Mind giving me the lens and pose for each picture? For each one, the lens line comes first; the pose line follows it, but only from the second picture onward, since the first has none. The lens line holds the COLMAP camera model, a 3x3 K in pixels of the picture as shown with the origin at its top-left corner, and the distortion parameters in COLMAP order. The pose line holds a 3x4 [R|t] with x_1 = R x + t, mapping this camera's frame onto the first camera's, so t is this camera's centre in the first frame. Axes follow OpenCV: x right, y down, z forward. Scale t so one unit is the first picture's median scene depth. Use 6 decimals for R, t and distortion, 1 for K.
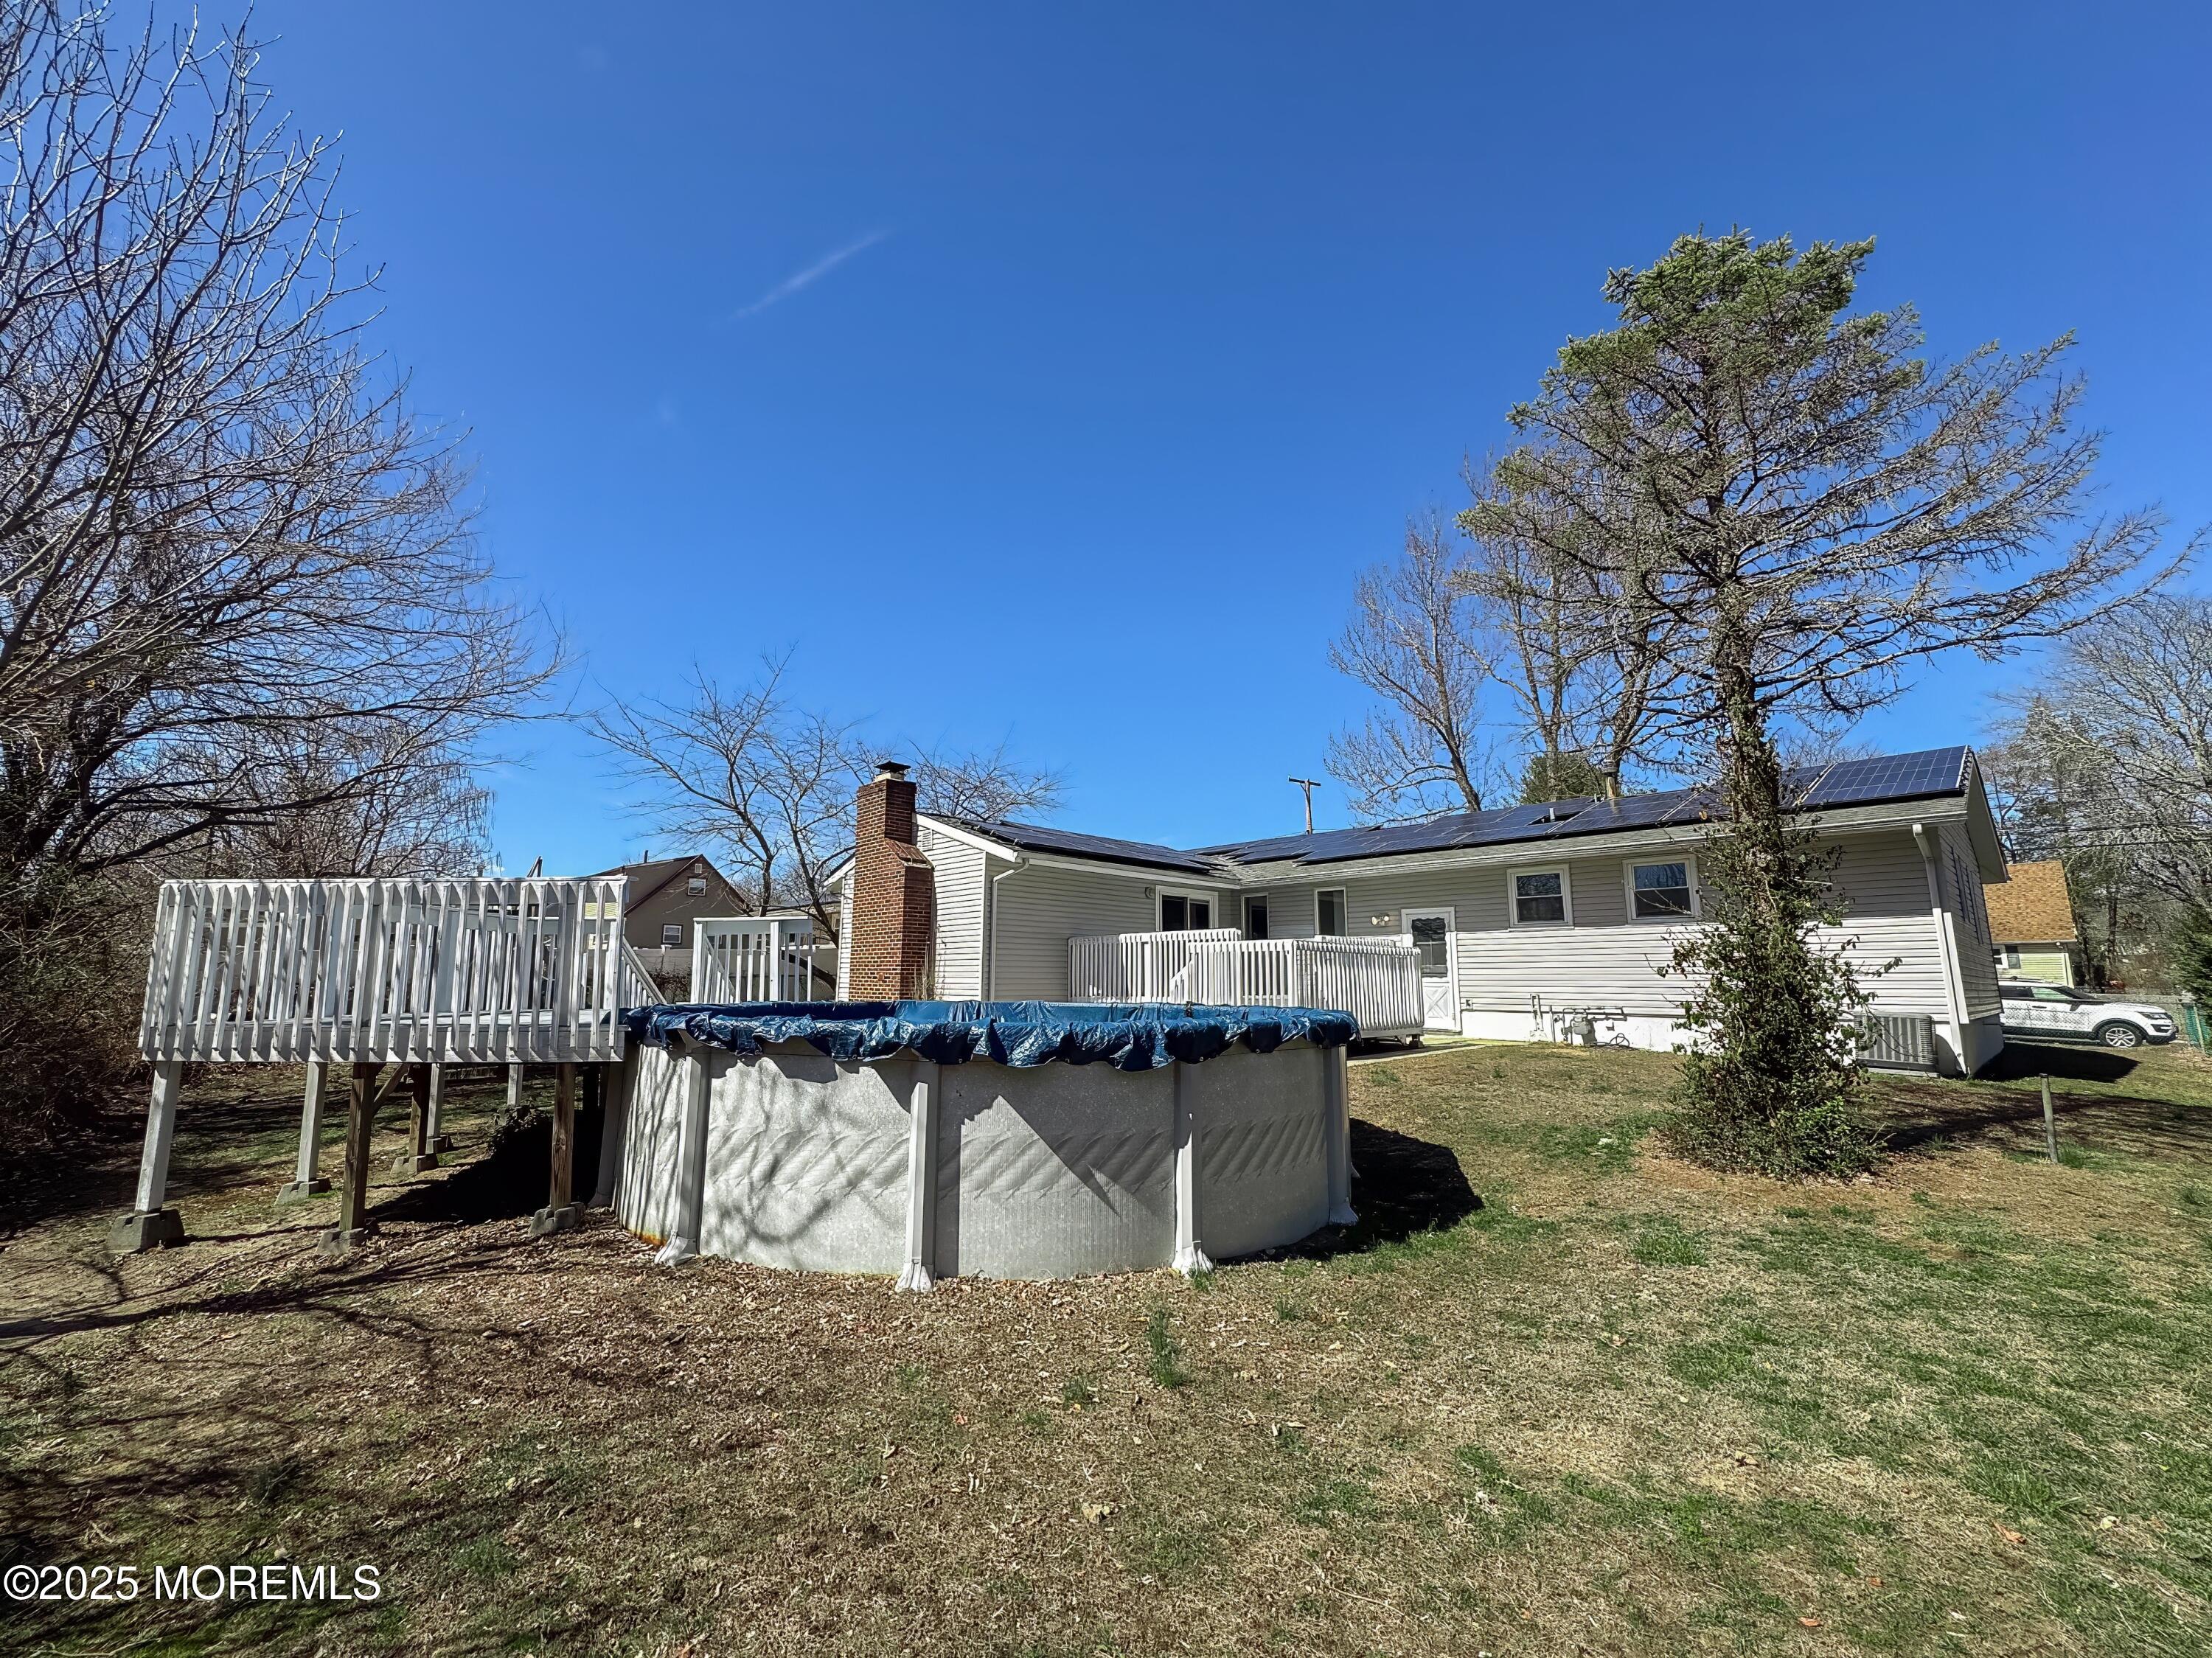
lens RADIAL K [[930.6, 0, 1092.9], [0, 930.6, 832.6], [0, 0, 1]] dist [-0.040170, 0.020924]
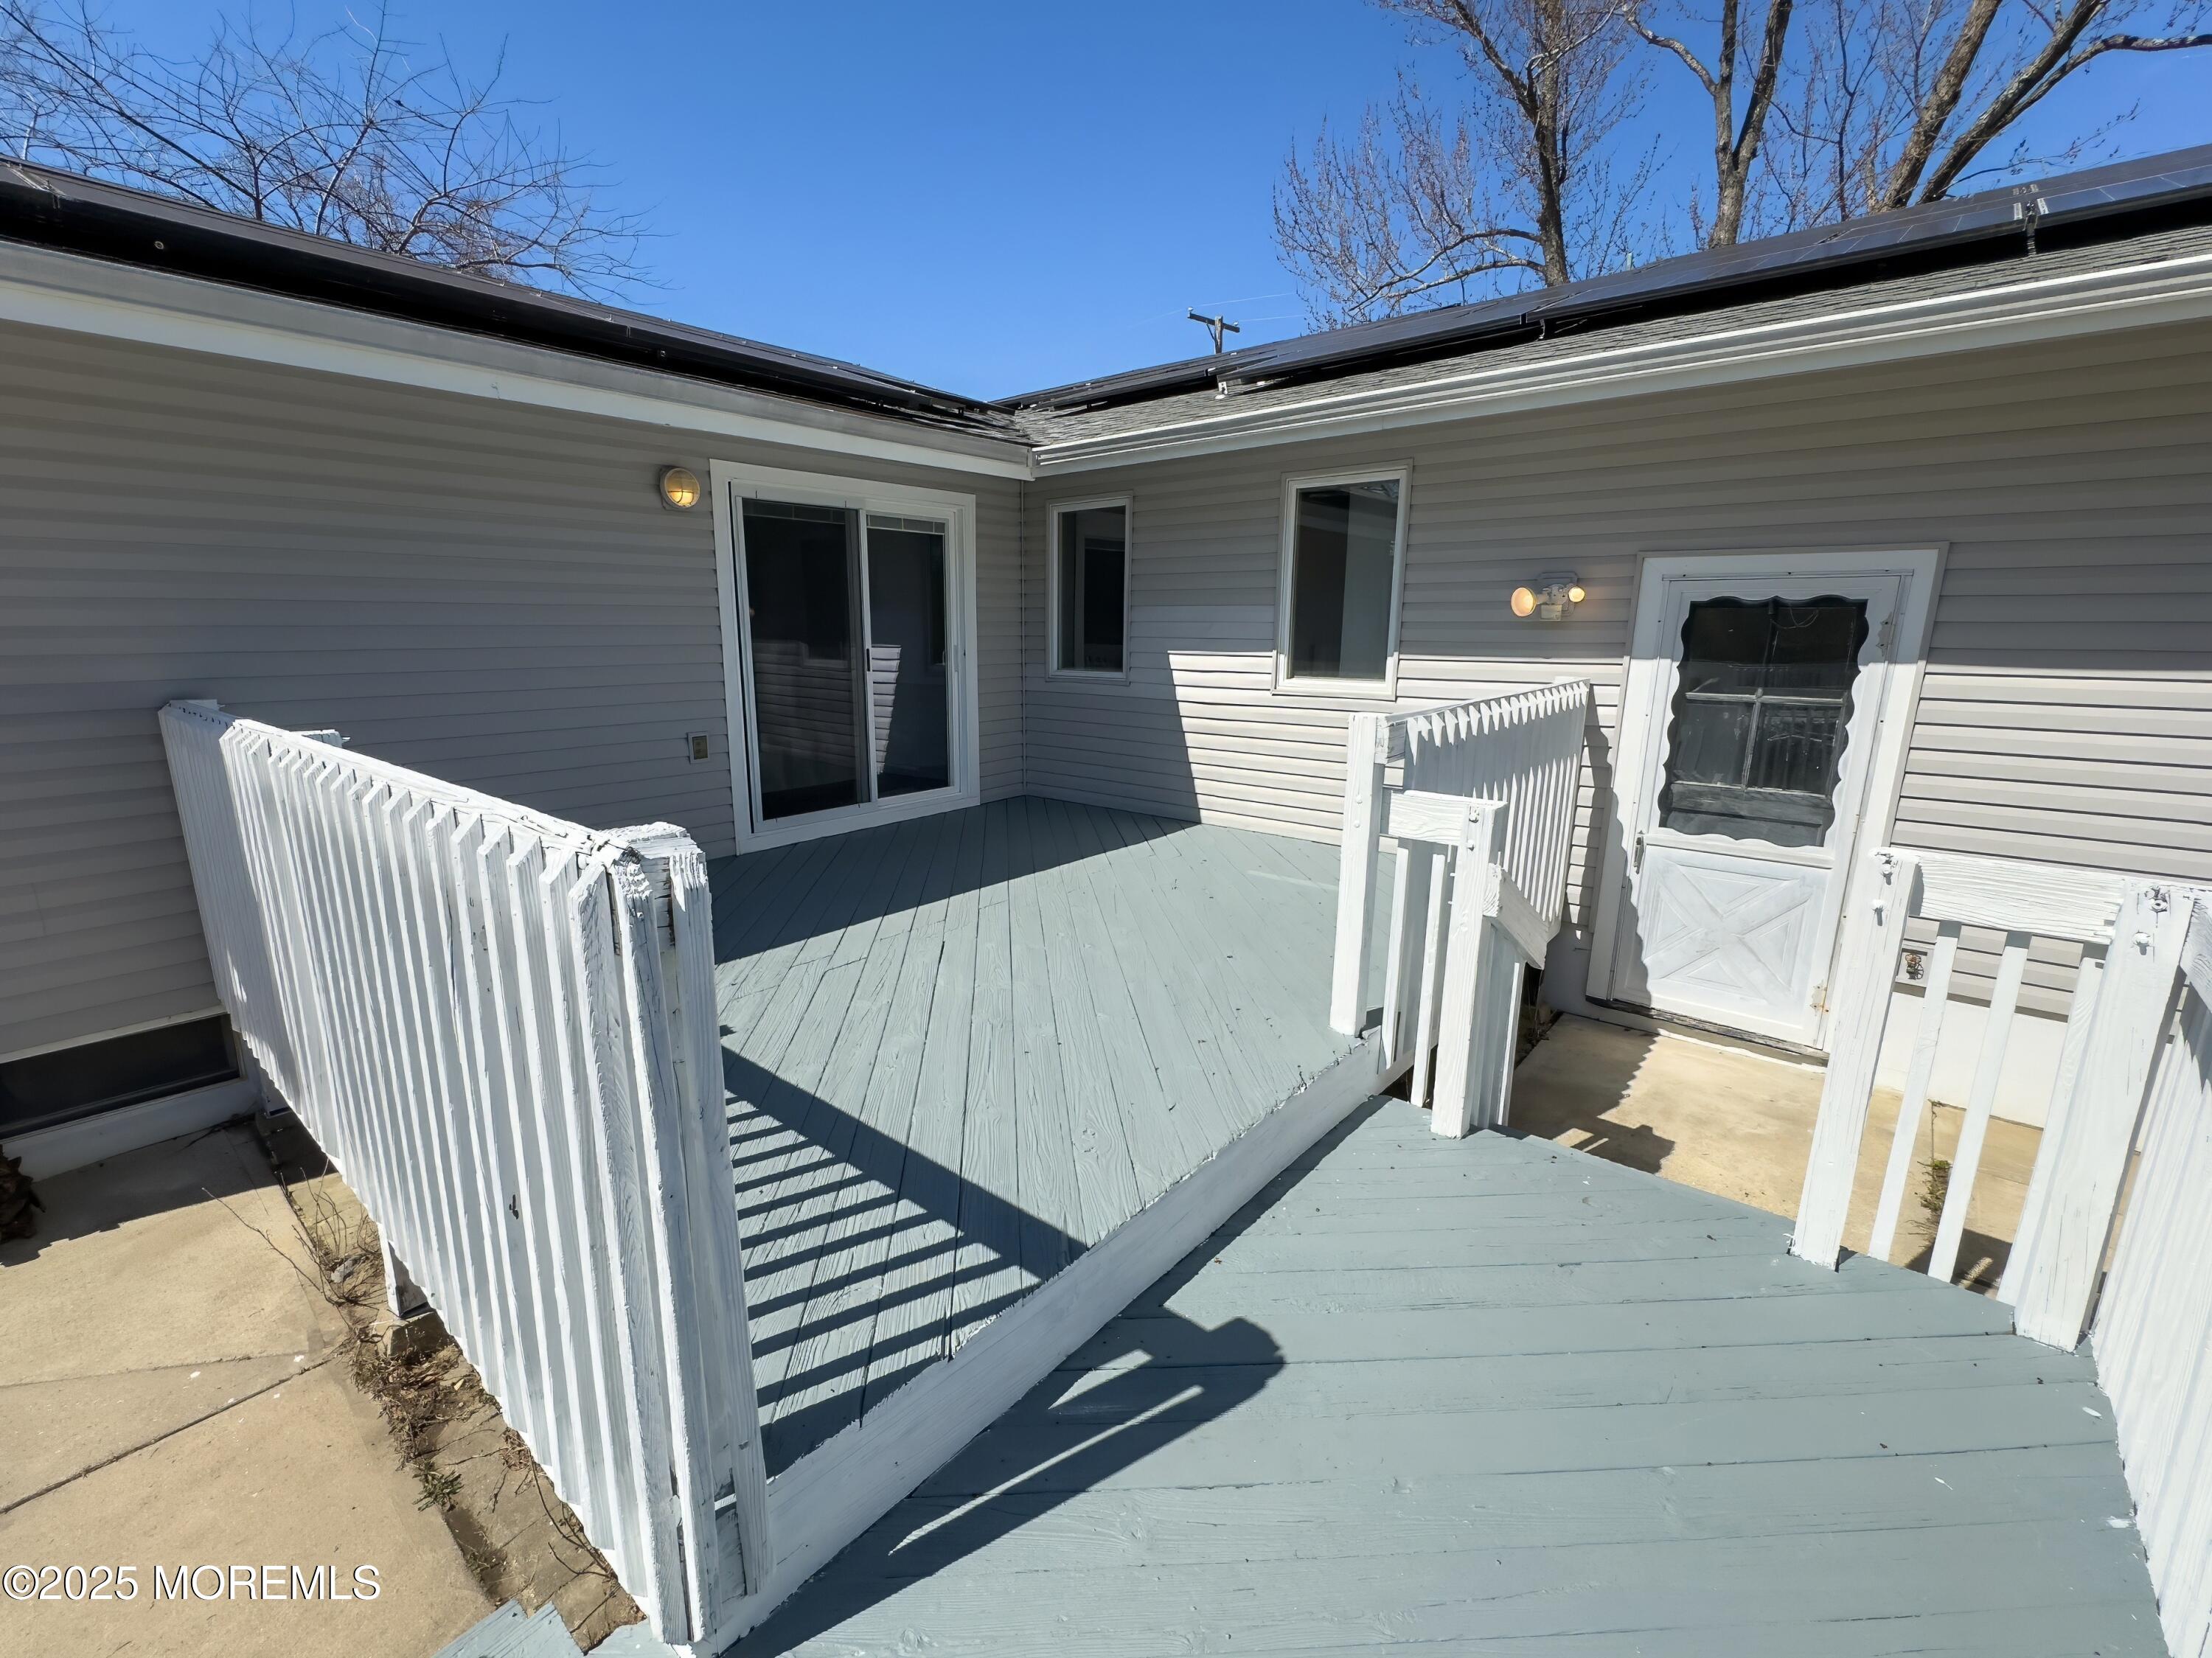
lens RADIAL K [[930.6, 0, 1092.9], [0, 930.6, 832.6], [0, 0, 1]] dist [-0.040170, 0.020924]
pose [[0.992657, -0.037476, 0.115016, 0.156777], [-0.008584, 0.926579, 0.376002, 0.061200], [-0.120662, -0.374228, 0.919453, 0.774307]]
